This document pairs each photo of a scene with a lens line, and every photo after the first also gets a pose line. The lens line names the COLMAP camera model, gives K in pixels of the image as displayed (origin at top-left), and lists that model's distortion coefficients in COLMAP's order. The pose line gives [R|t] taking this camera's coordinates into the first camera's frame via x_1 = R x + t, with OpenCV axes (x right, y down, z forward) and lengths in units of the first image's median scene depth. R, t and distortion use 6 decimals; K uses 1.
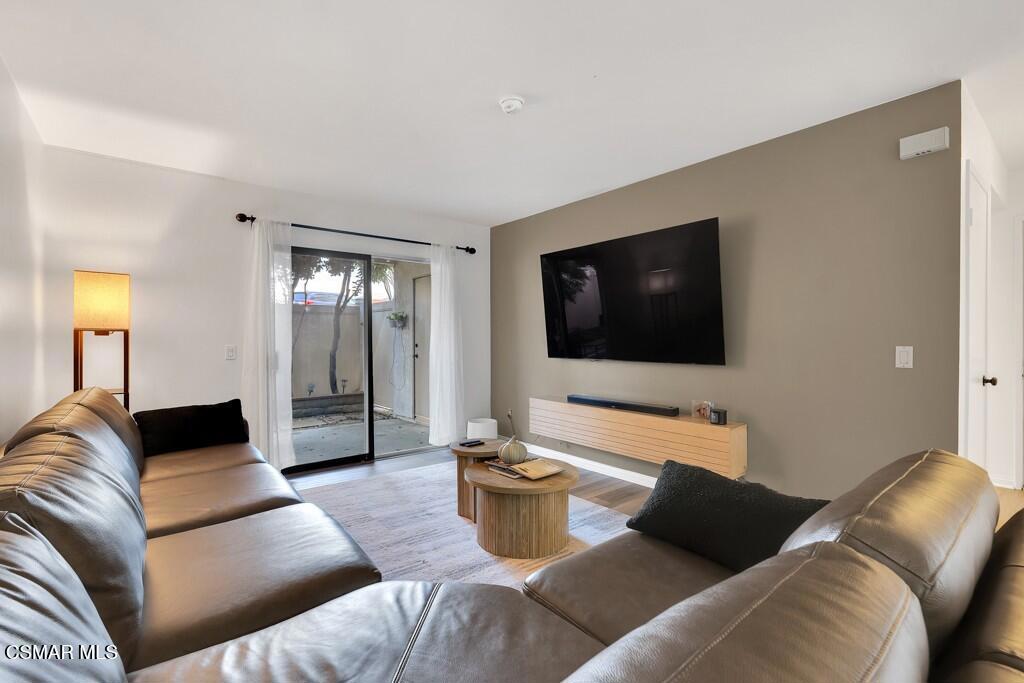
lens RADIAL K [[468.4, 0, 496.3], [0, 468.4, 333.4], [0, 0, 1]] dist [0.008684, -0.001808]
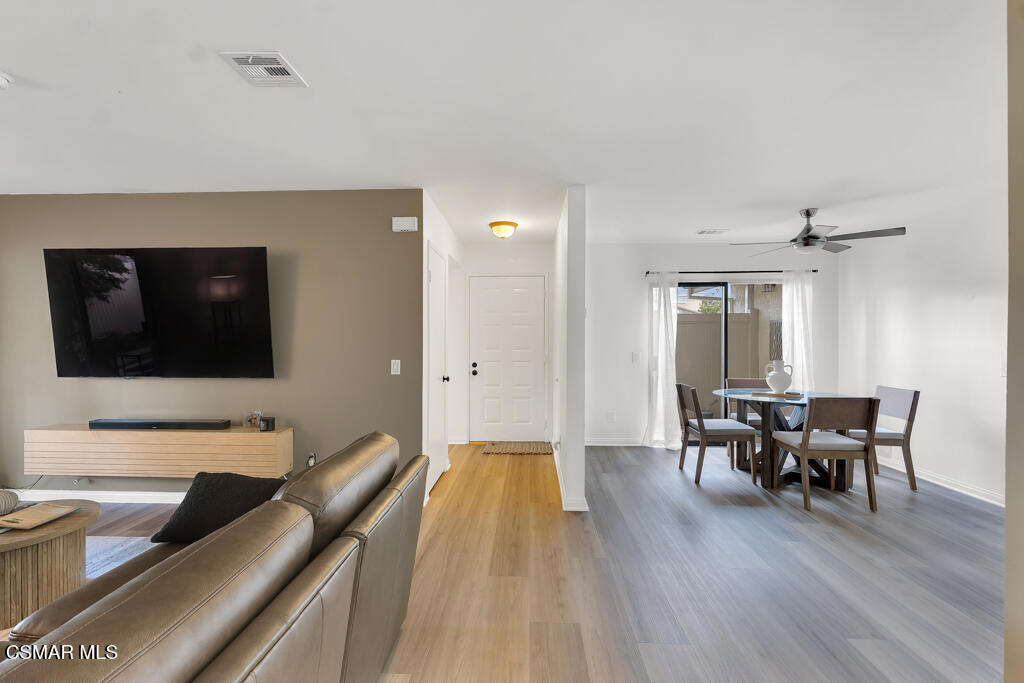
lens RADIAL K [[468.4, 0, 510.8], [0, 468.4, 344.2], [0, 0, 1]] dist [0.008684, -0.001808]
pose [[0.646154, -0.000324, 0.763207, -0.006421], [-0.013082, 0.999848, 0.011499, -0.032463], [-0.763095, -0.017414, 0.646052, -0.158012]]
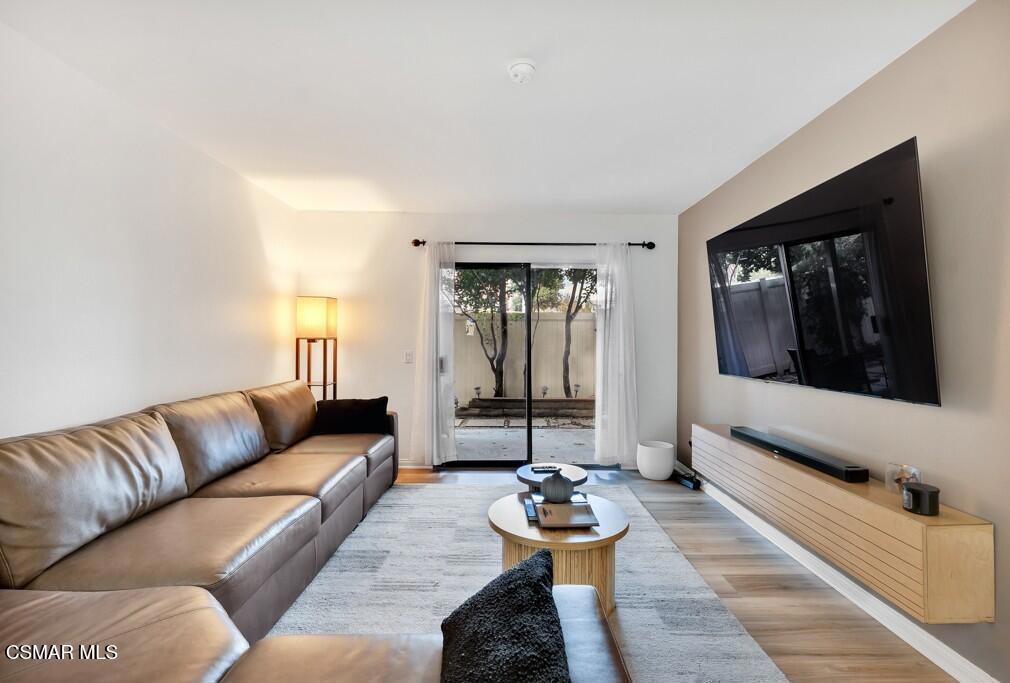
lens RADIAL K [[459.9, 0, 503.6], [0, 459.9, 336.4], [0, 0, 1]] dist [0.001306, 0.000166]
pose [[0.792068, -0.000195, -0.610433, 0.397692], [-0.000995, 0.999998, -0.001610, -0.011524], [0.610432, 0.001883, 0.792066, 0.260387]]
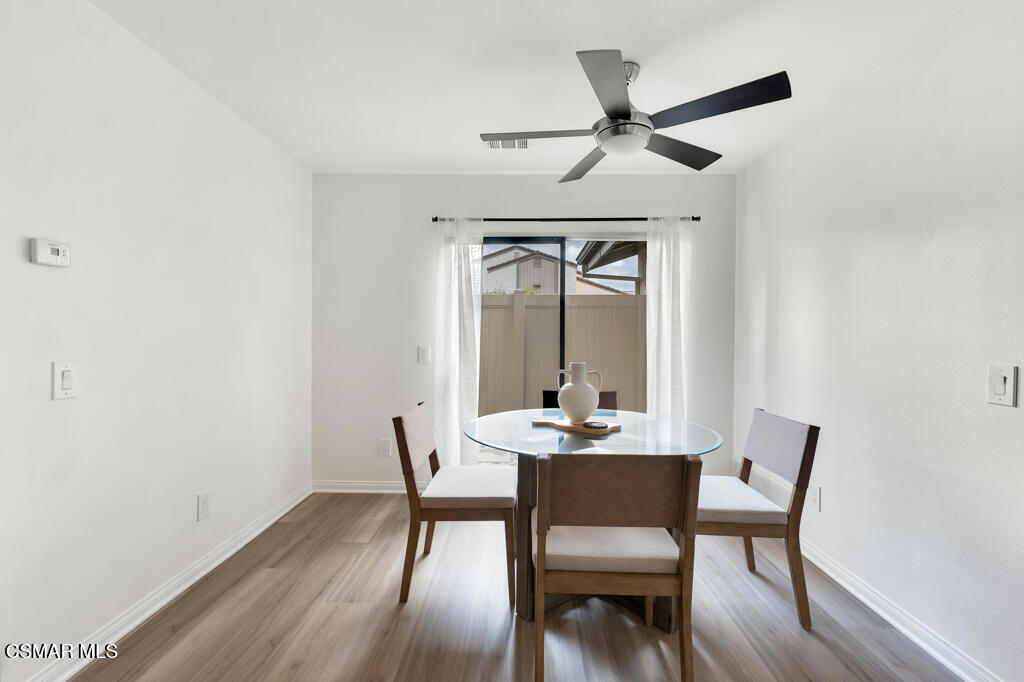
lens RADIAL K [[468.4, 0, 522.5], [0, 468.4, 343.7], [0, 0, 1]] dist [0.008684, -0.001808]
pose [[0.614234, -0.002452, 0.789120, 0.908917], [-0.019741, 0.999634, 0.018472, -0.019493], [-0.788877, -0.026924, 0.613961, -0.246711]]
